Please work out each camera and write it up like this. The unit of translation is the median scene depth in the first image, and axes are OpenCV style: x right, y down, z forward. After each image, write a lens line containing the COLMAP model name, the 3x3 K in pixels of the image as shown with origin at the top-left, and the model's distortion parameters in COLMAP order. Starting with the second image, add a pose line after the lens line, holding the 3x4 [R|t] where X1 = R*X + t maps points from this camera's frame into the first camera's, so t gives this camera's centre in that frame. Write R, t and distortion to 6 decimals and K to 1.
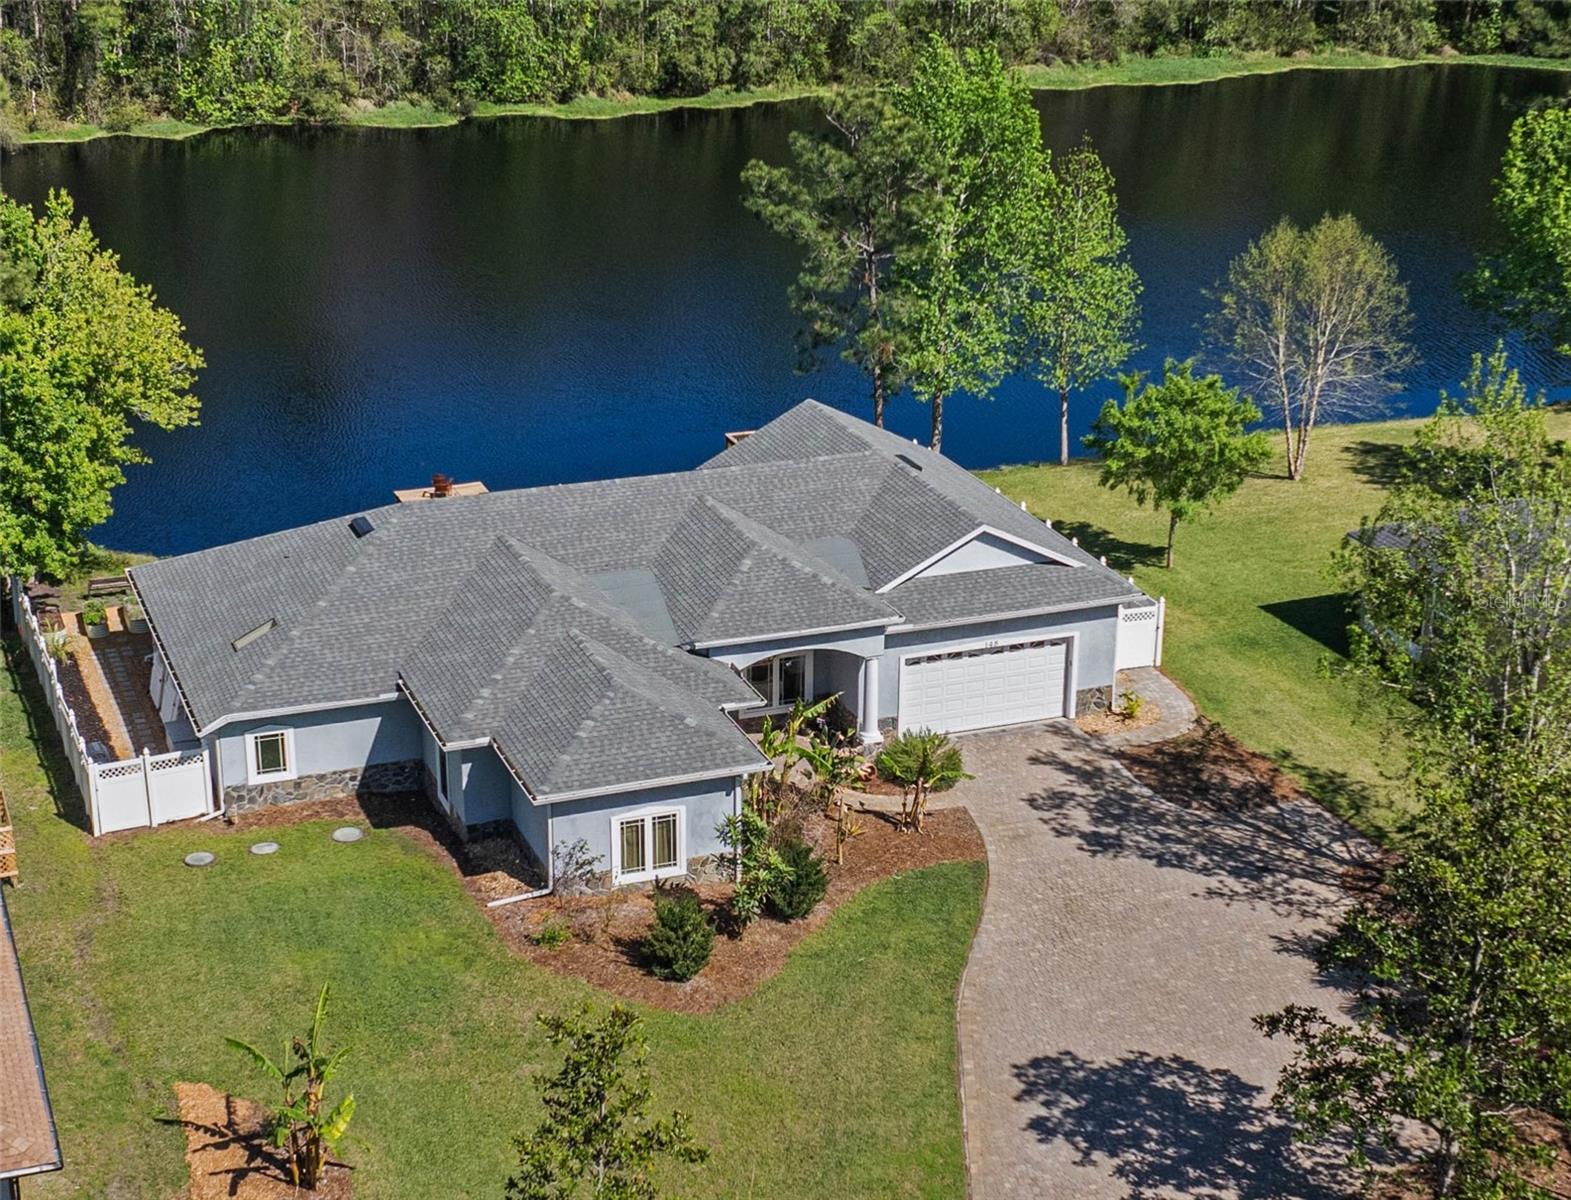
lens RADIAL K [[2684.7, 0, 783.8], [0, 2684.7, 601.7], [0, 0, 1]] dist [0.017755, 0.000000]
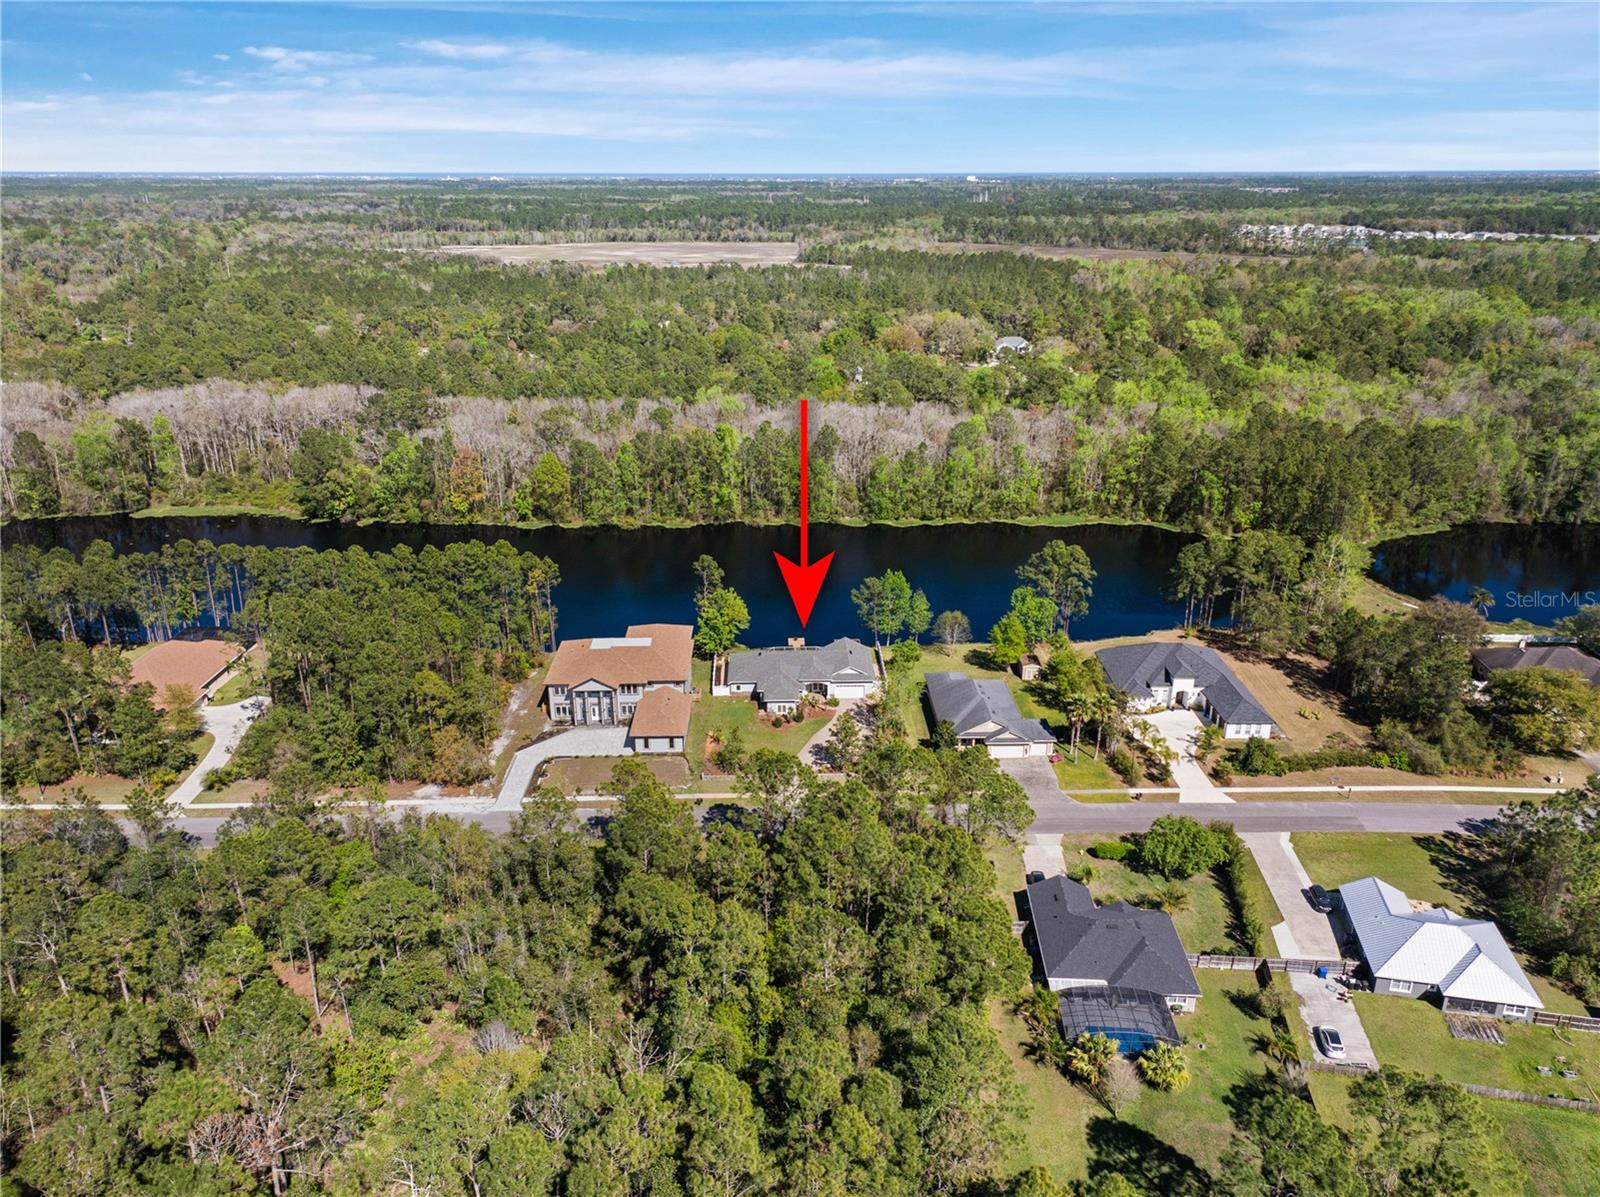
lens RADIAL K [[1139.7, 0, 796.1], [0, 1139.7, 590.2], [0, 0, 1]] dist [0.000615, 0.002316]
pose [[0.944843, 0.109044, -0.308837, 0.668942], [-0.107711, 0.993952, 0.021418, -0.219948], [0.309305, 0.013028, 0.950874, -1.411673]]
